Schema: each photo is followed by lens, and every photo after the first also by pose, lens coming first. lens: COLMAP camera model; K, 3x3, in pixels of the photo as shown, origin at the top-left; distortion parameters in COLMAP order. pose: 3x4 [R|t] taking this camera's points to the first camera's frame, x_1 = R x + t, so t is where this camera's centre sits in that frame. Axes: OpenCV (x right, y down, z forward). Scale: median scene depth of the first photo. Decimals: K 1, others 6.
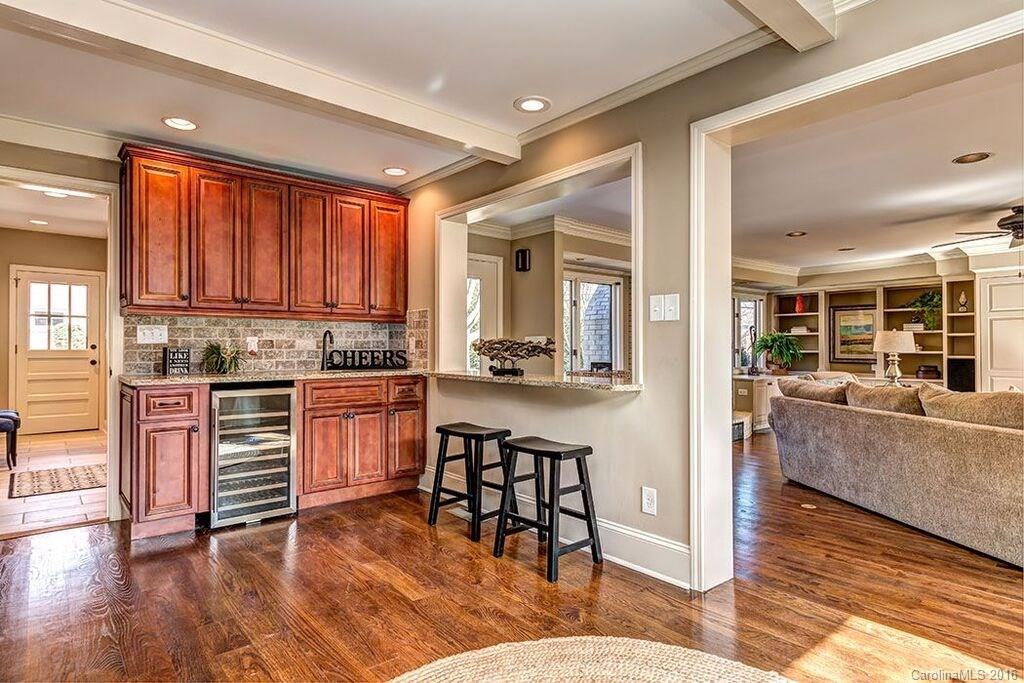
lens RADIAL K [[557.6, 0, 506.7], [0, 557.6, 343.3], [0, 0, 1]] dist [0.007221, -0.004044]
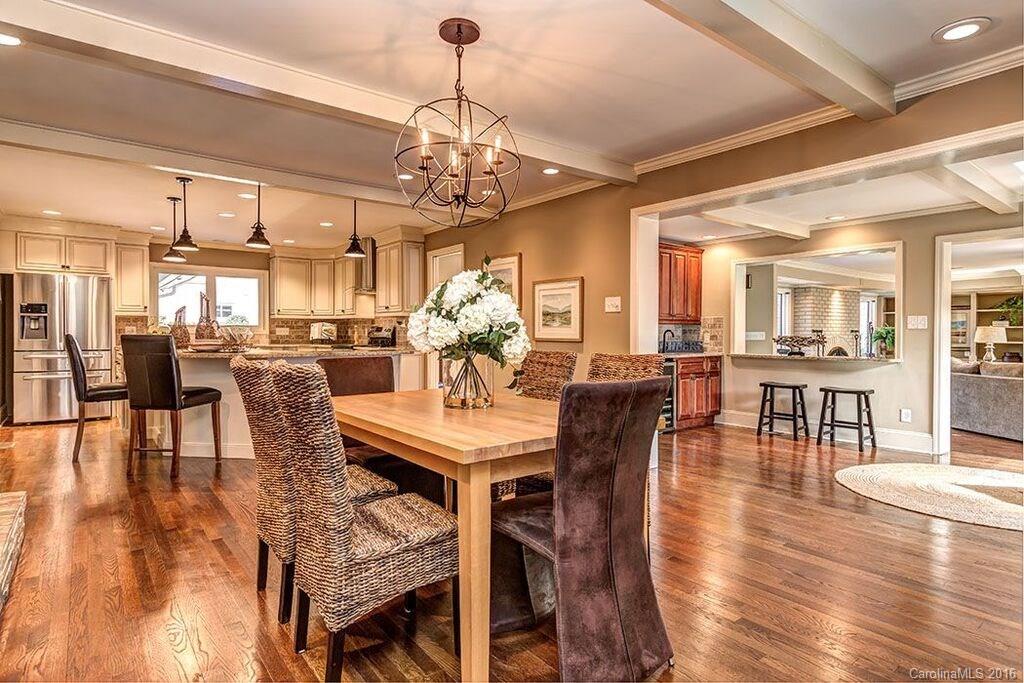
lens RADIAL K [[557.6, 0, 505.8], [0, 557.6, 337.5], [0, 0, 1]] dist [0.007221, -0.004044]
pose [[0.998788, 0.001901, -0.049185, -0.421231], [-0.001312, 0.999927, 0.011999, -0.010798], [0.049204, -0.011920, 0.998718, -0.426782]]
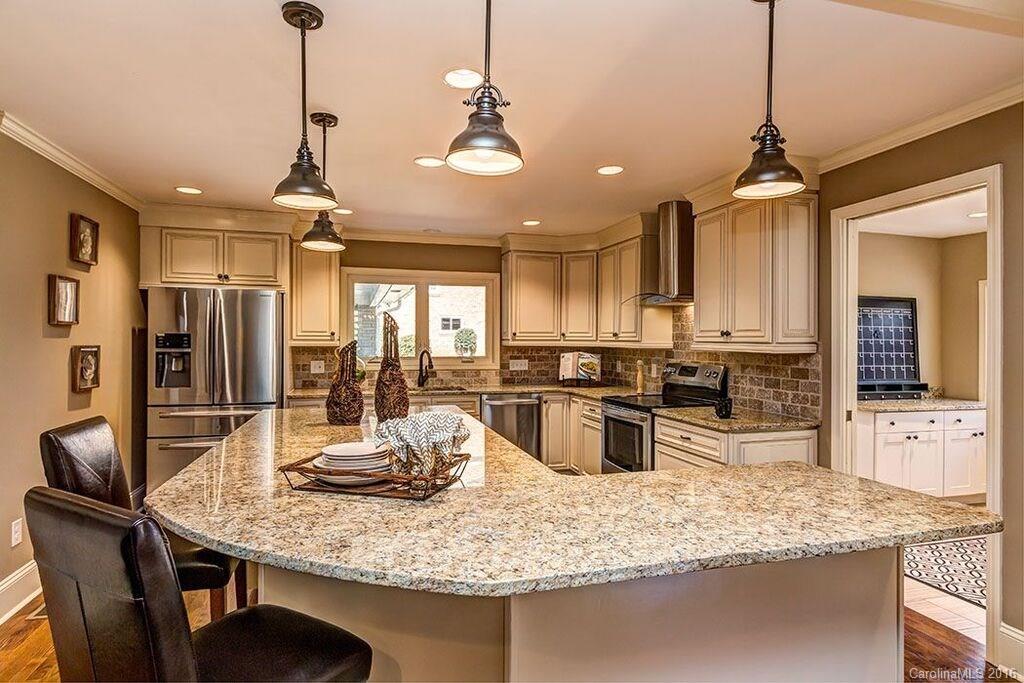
lens RADIAL K [[557.6, 0, 508.1], [0, 557.6, 338.3], [0, 0, 1]] dist [0.007221, -0.004044]
pose [[0.910206, 0.001166, -0.414154, -0.653794], [-0.000457, 0.999998, 0.001811, -0.049396], [0.414155, -0.001459, 0.910205, 0.037535]]
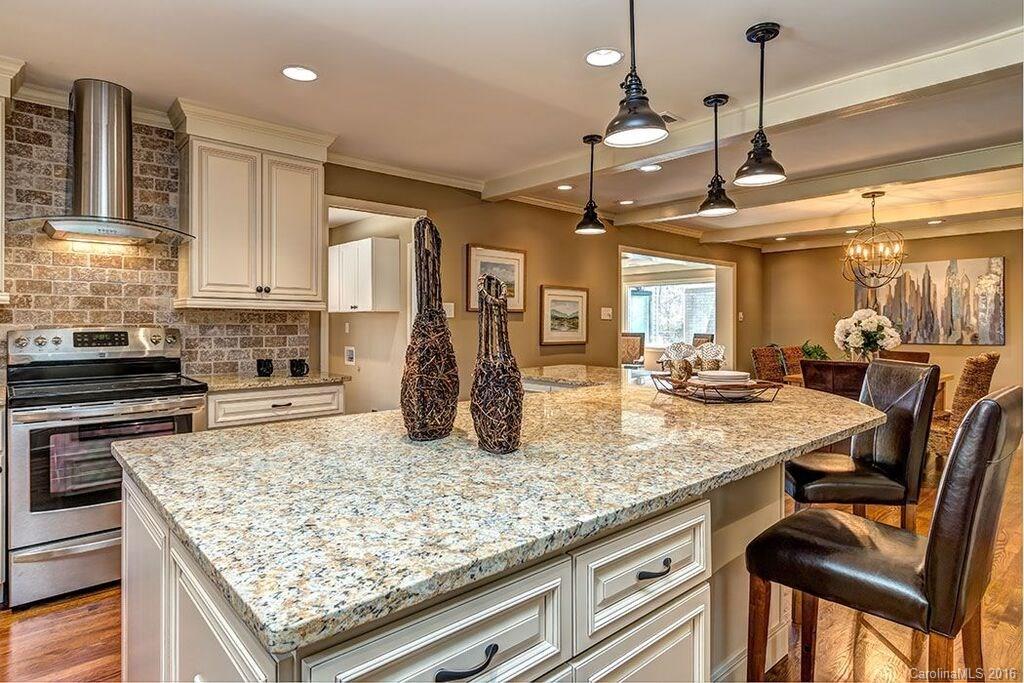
lens RADIAL K [[557.6, 0, 519.2], [0, 557.6, 321.9], [0, 0, 1]] dist [0.007221, -0.004044]
pose [[-0.028581, 0.000549, 0.999591, -1.177972], [-0.010443, 0.999945, -0.000848, -0.026875], [-0.999537, -0.010463, -0.028574, 0.389572]]
